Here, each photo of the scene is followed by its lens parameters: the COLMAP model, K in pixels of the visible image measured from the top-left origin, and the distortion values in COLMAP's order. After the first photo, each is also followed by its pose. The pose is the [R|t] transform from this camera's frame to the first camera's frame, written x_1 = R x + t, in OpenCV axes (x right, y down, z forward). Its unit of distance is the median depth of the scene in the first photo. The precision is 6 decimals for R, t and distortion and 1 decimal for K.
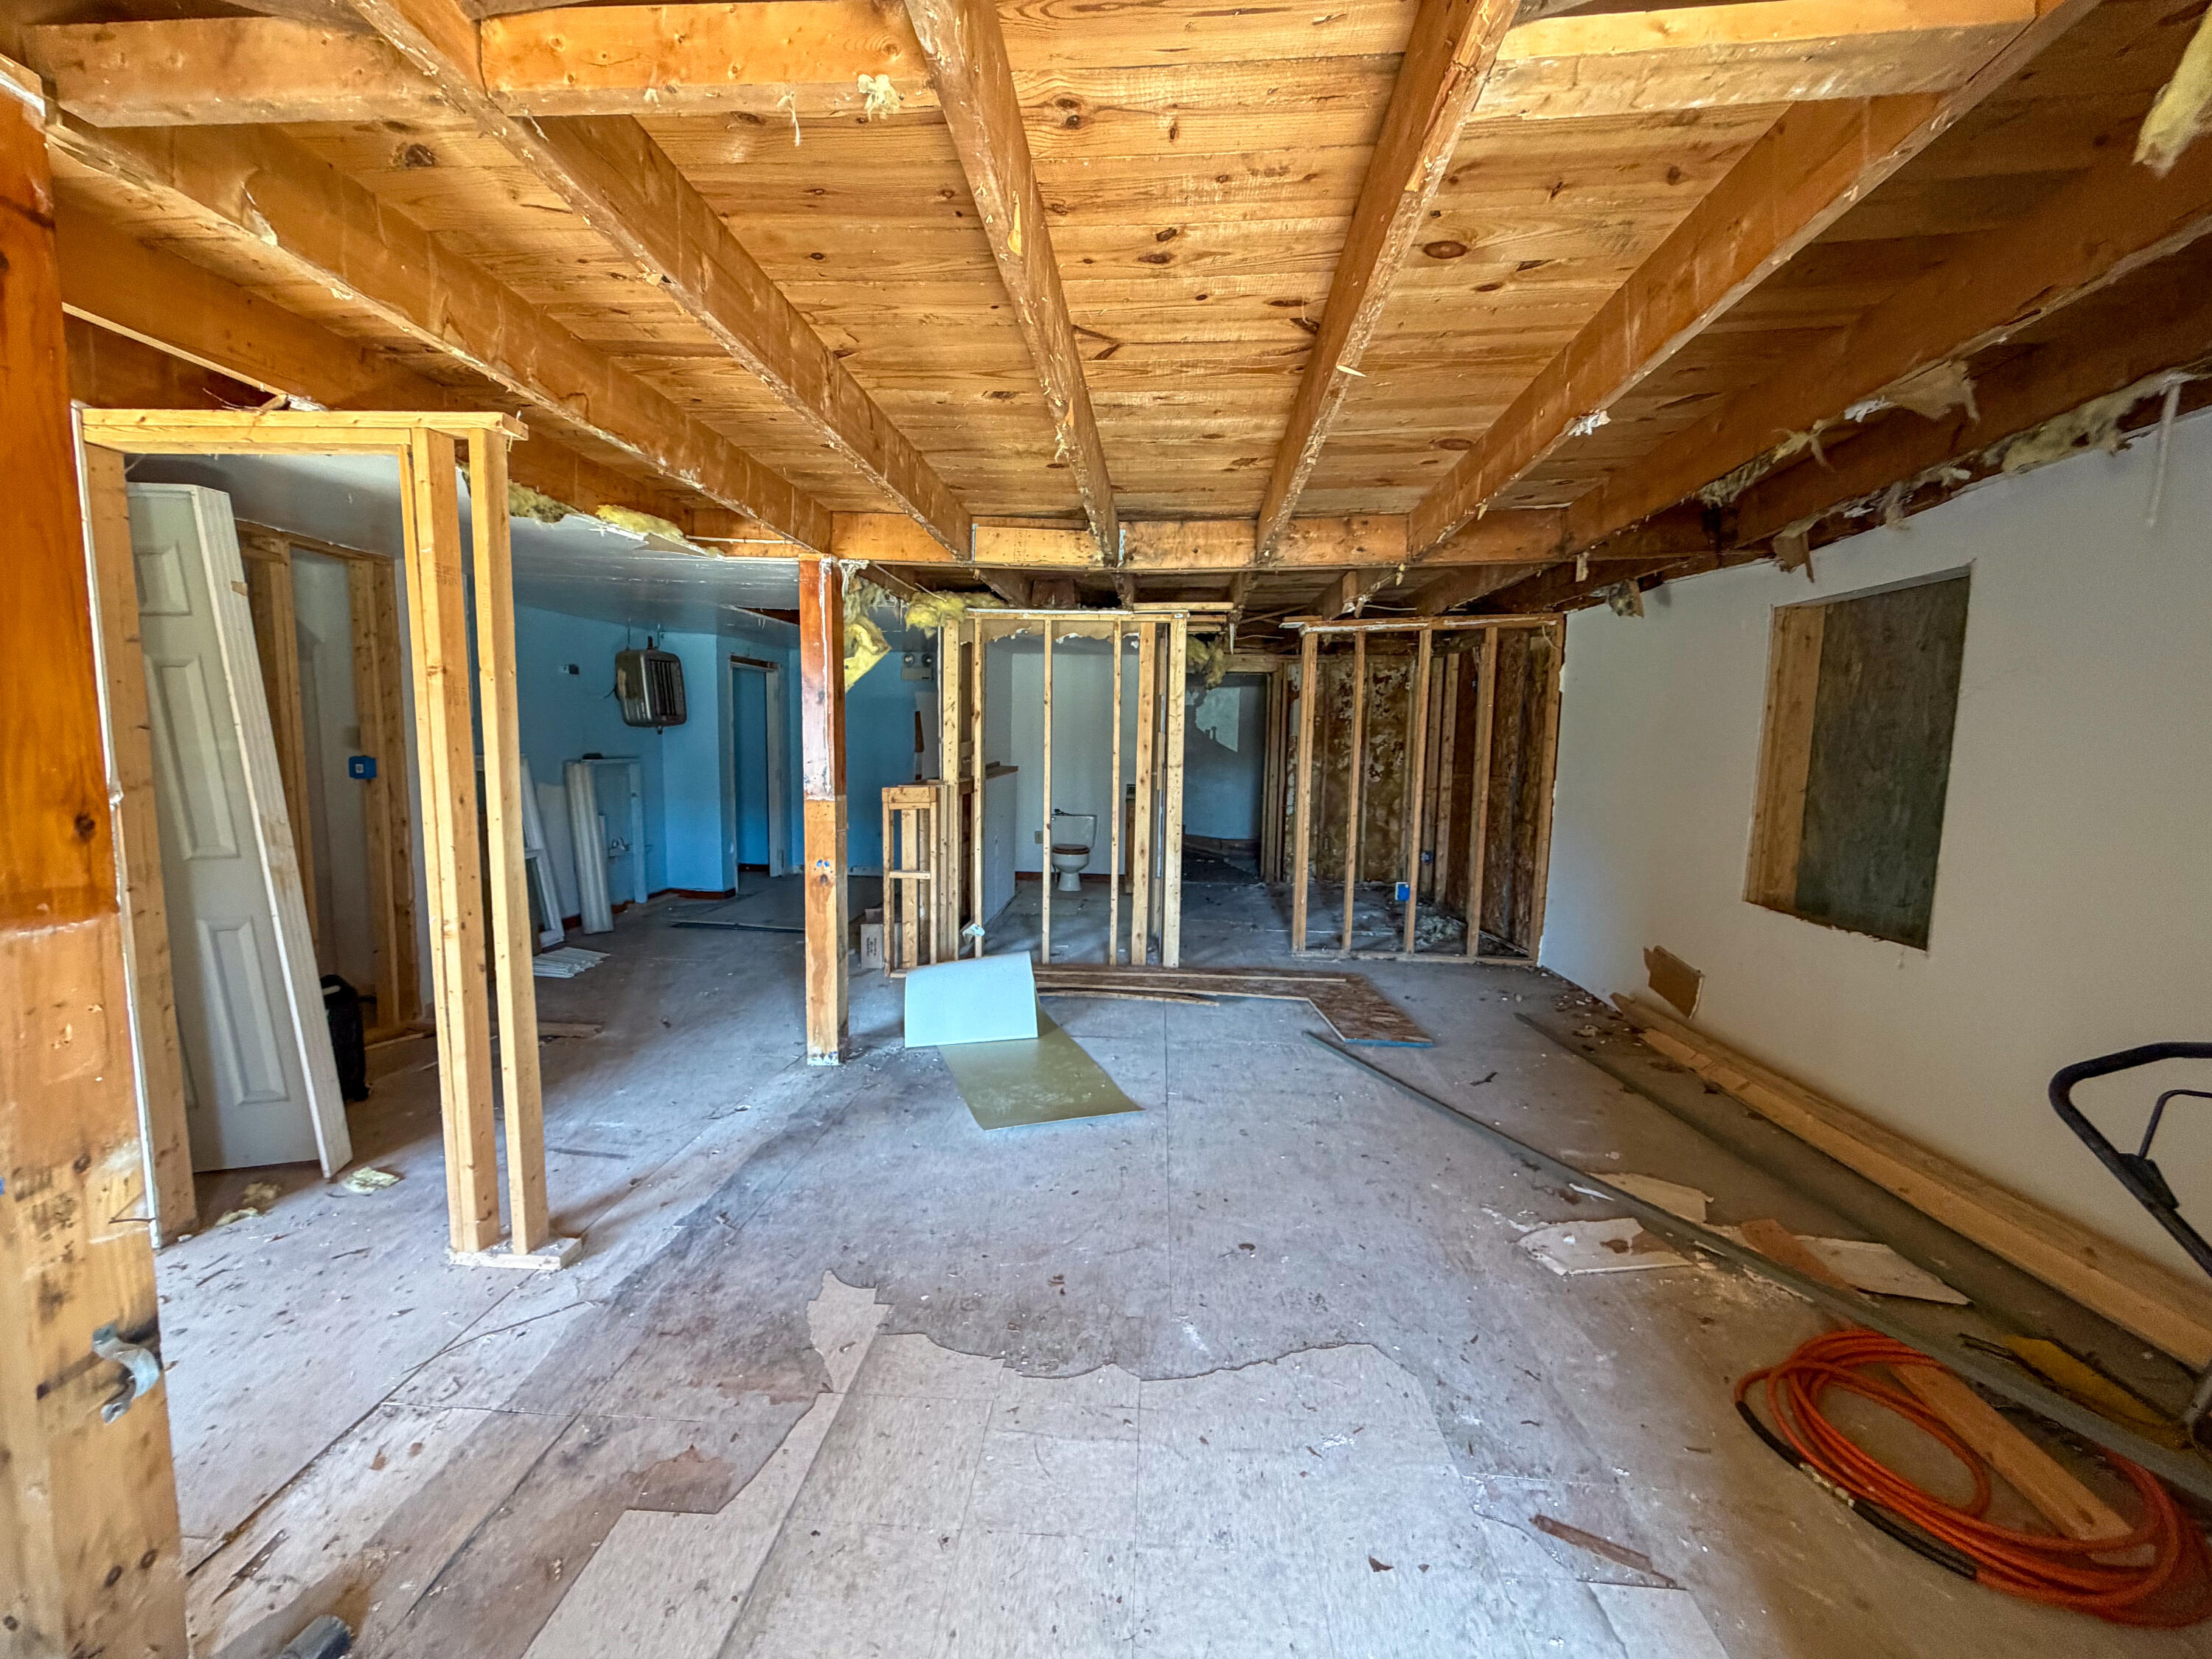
lens RADIAL K [[897.1, 0, 1100.0], [0, 897.1, 840.1], [0, 0, 1]] dist [0.000029, 0.000085]
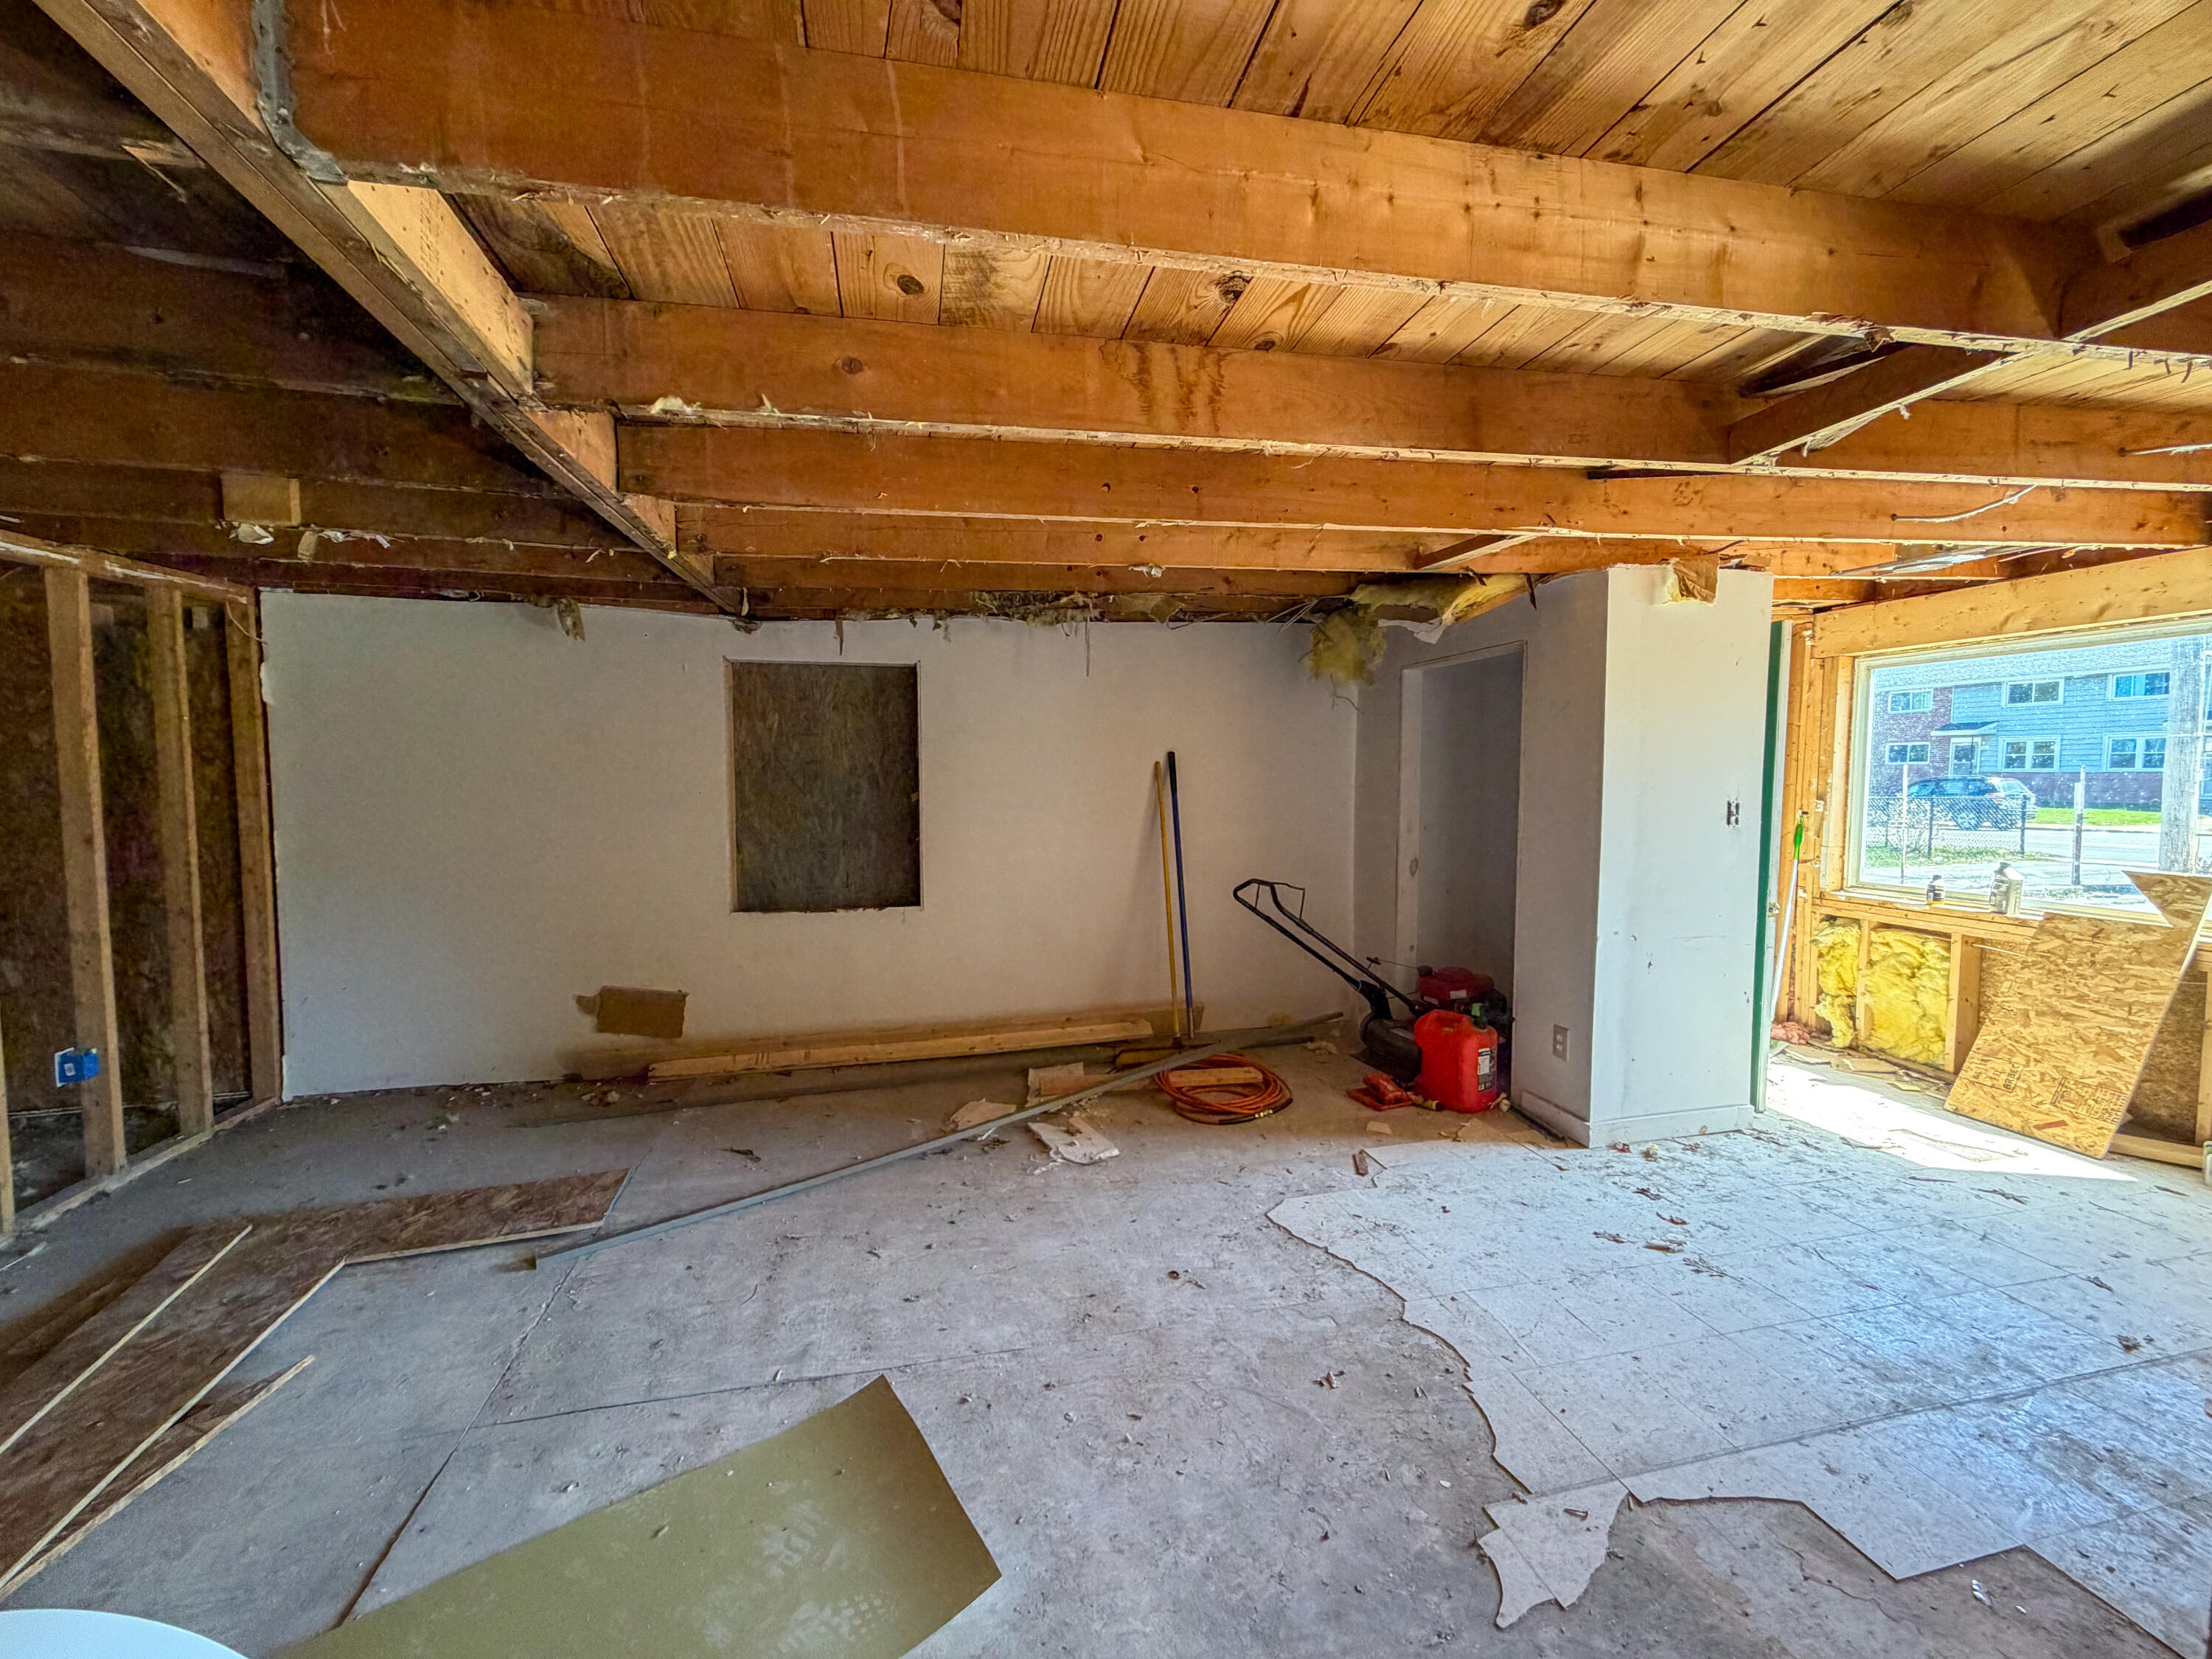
lens RADIAL K [[880.3, 0, 1106.0], [0, 880.3, 829.5], [0, 0, 1]] dist [-0.000170, -0.000005]
pose [[-0.300631, -0.075338, 0.950760, -0.489597], [0.102869, 0.988498, 0.110855, -0.113356], [-0.948177, 0.131130, -0.289423, 0.871017]]
